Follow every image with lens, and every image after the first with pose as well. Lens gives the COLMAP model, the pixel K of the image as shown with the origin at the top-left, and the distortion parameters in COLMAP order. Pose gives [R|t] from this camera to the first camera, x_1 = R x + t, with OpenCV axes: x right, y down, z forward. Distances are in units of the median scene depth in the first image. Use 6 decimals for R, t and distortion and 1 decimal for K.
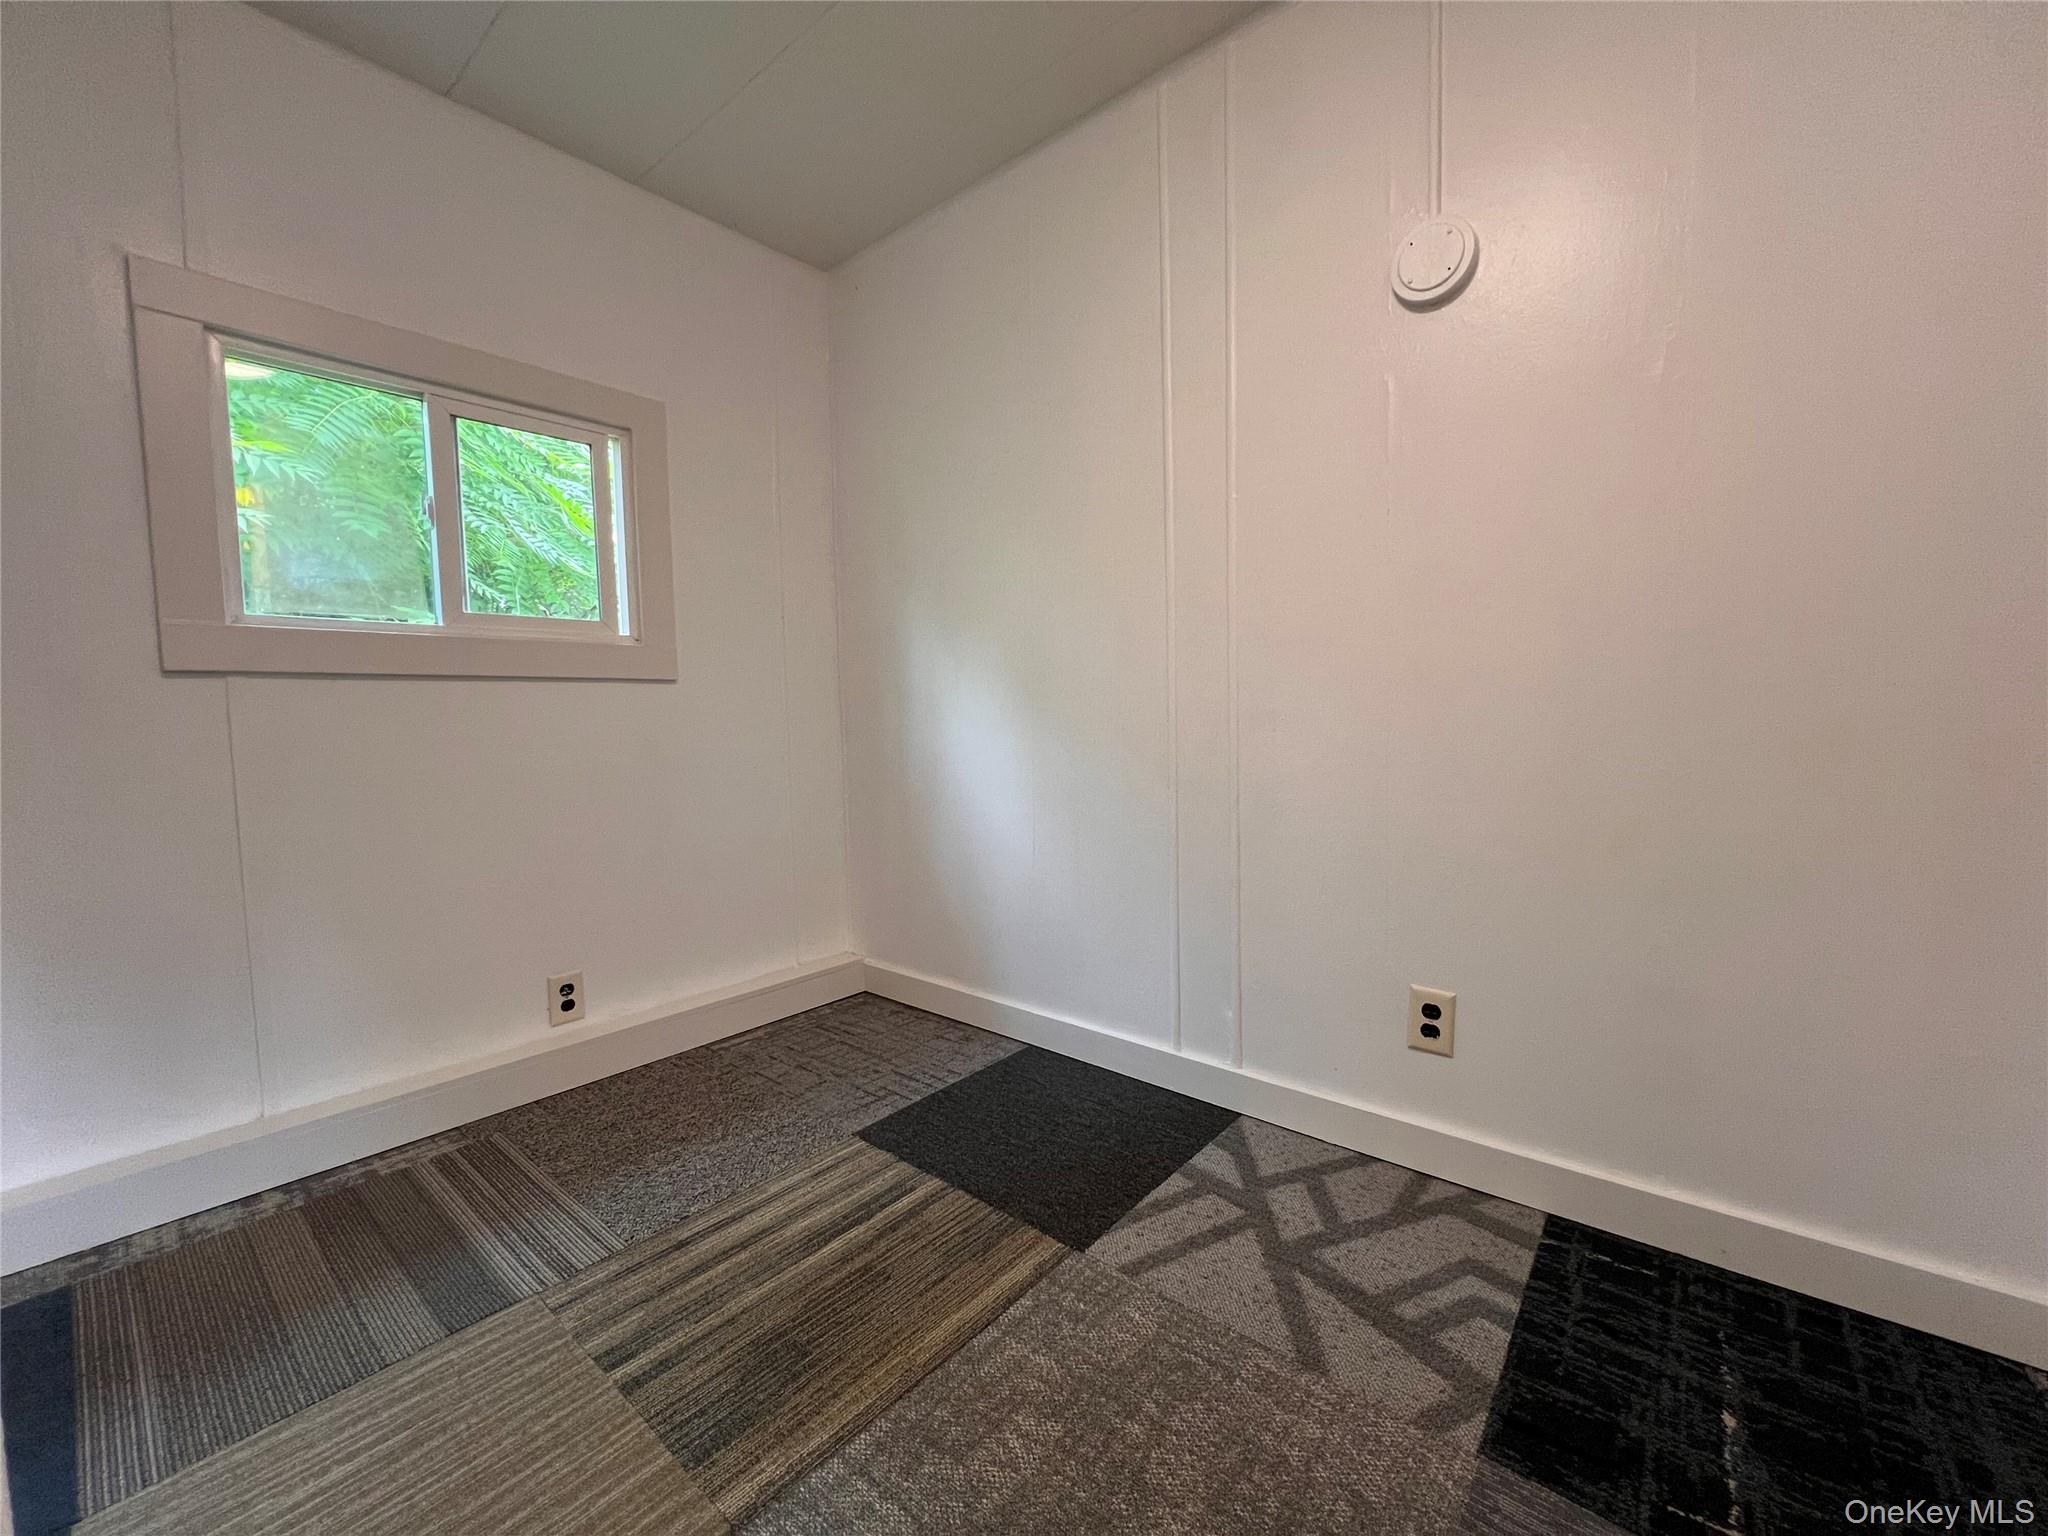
lens RADIAL K [[822.8, 0, 1025.2], [0, 822.8, 763.6], [0, 0, 1]] dist [-0.004286, 0.001698]
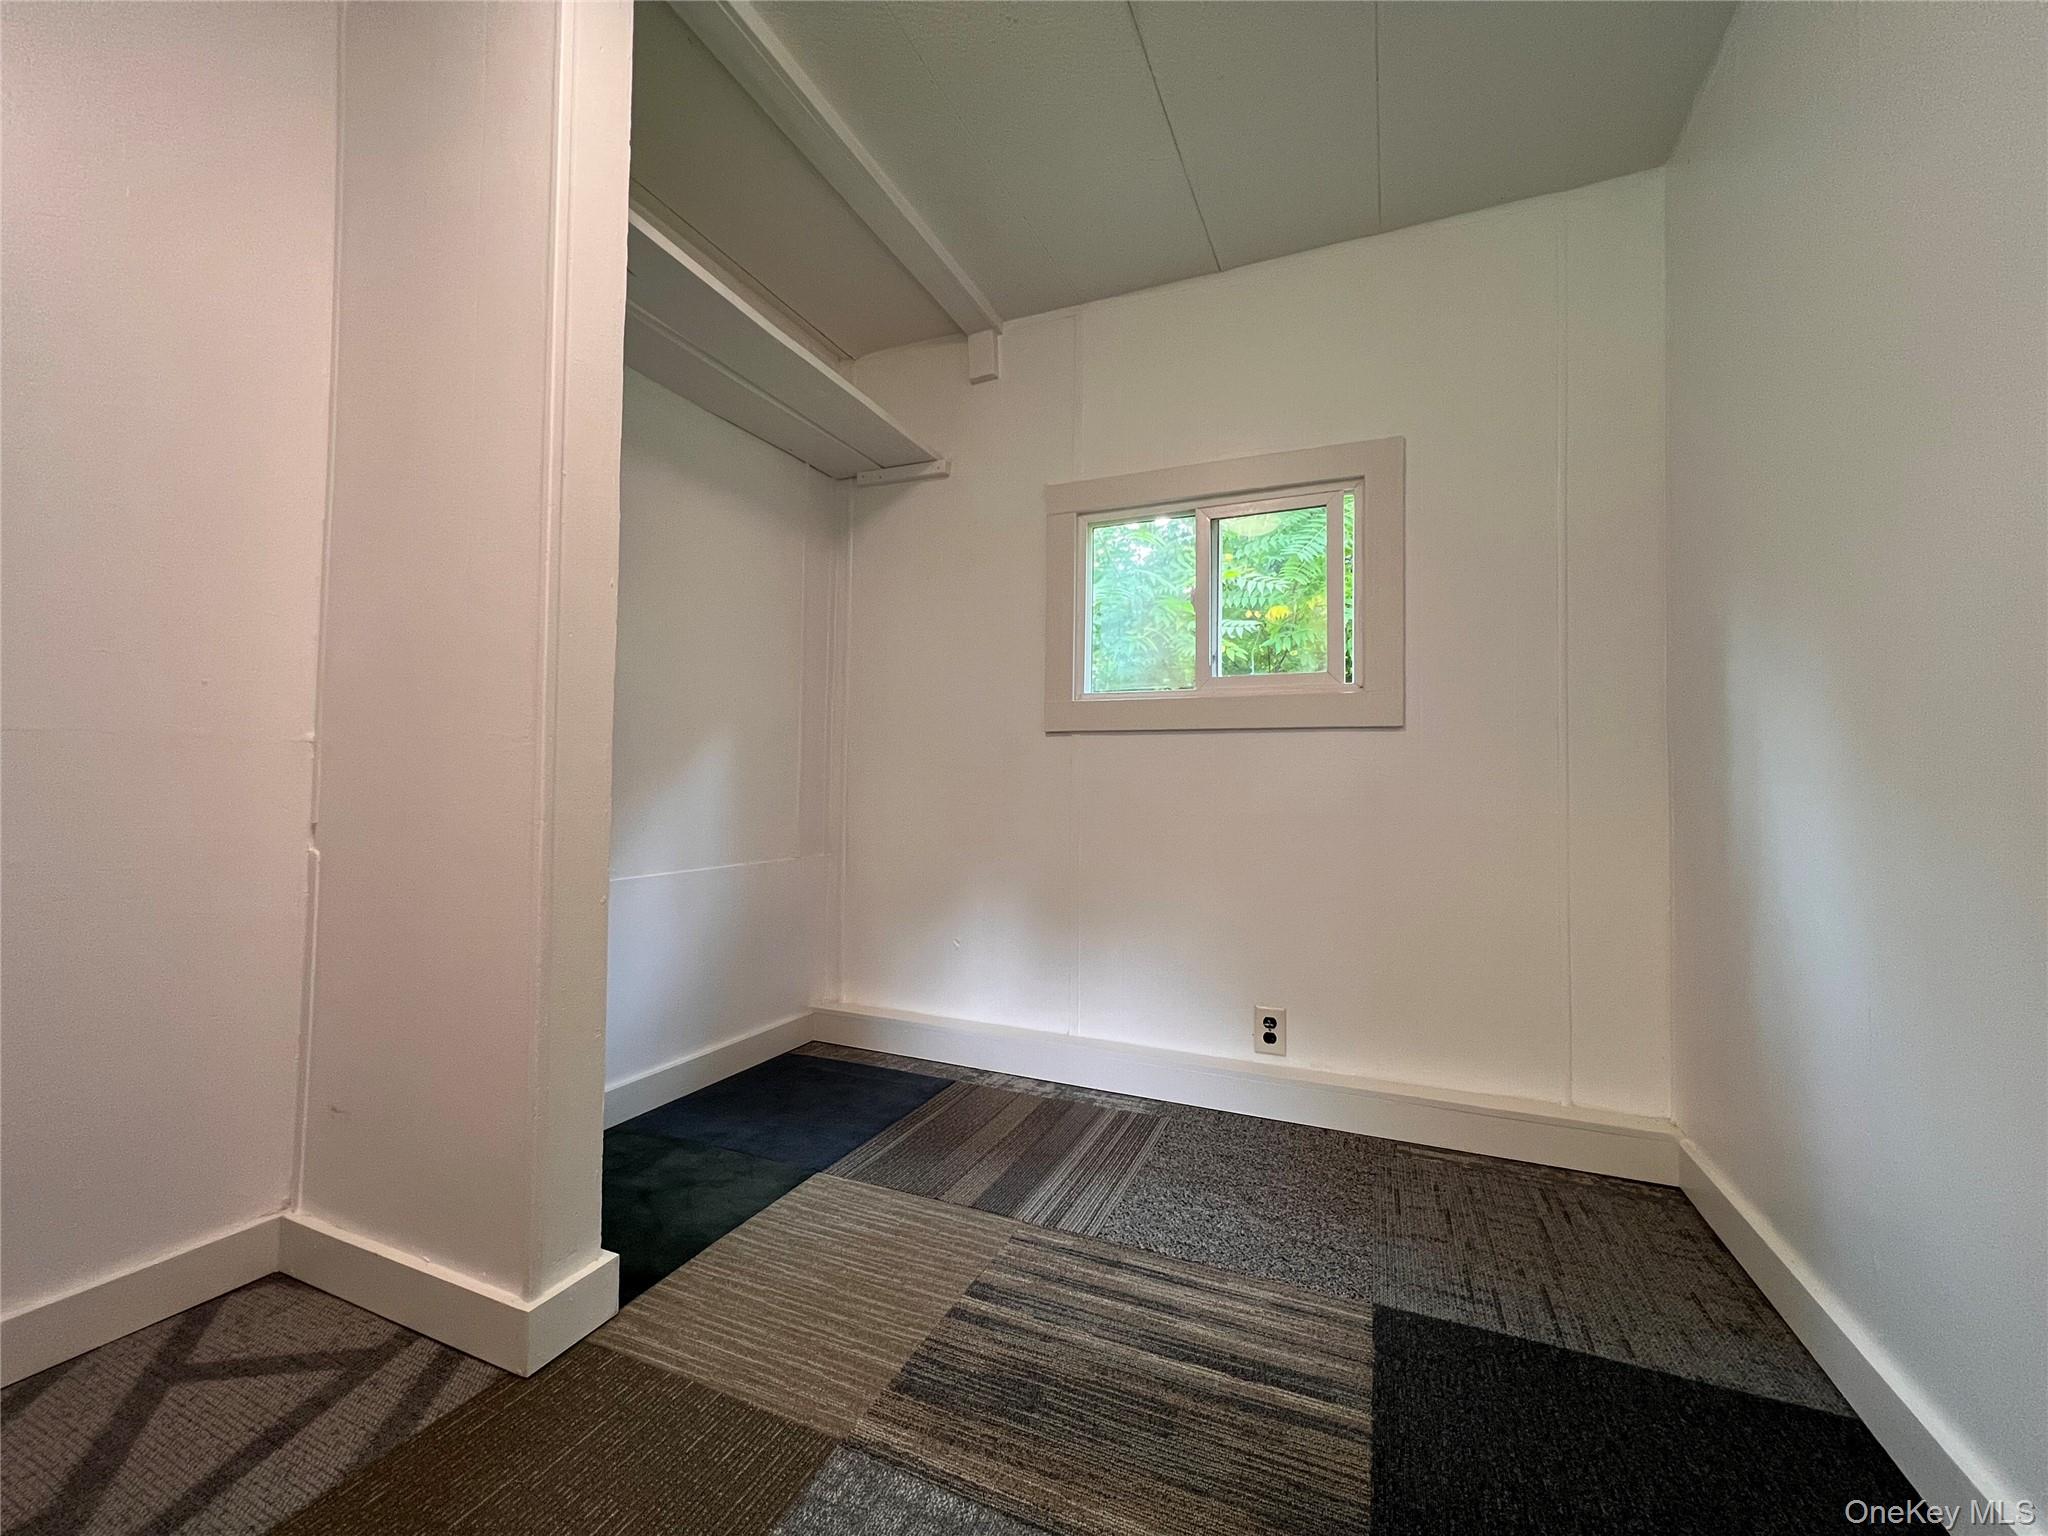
lens RADIAL K [[822.8, 0, 1025.2], [0, 822.8, 763.6], [0, 0, 1]] dist [-0.004286, 0.001698]
pose [[0.292538, -0.007824, -0.956222, 0.477478], [-0.079763, 0.996282, -0.032554, 0.004763], [0.952922, 0.085794, 0.290826, 0.482965]]
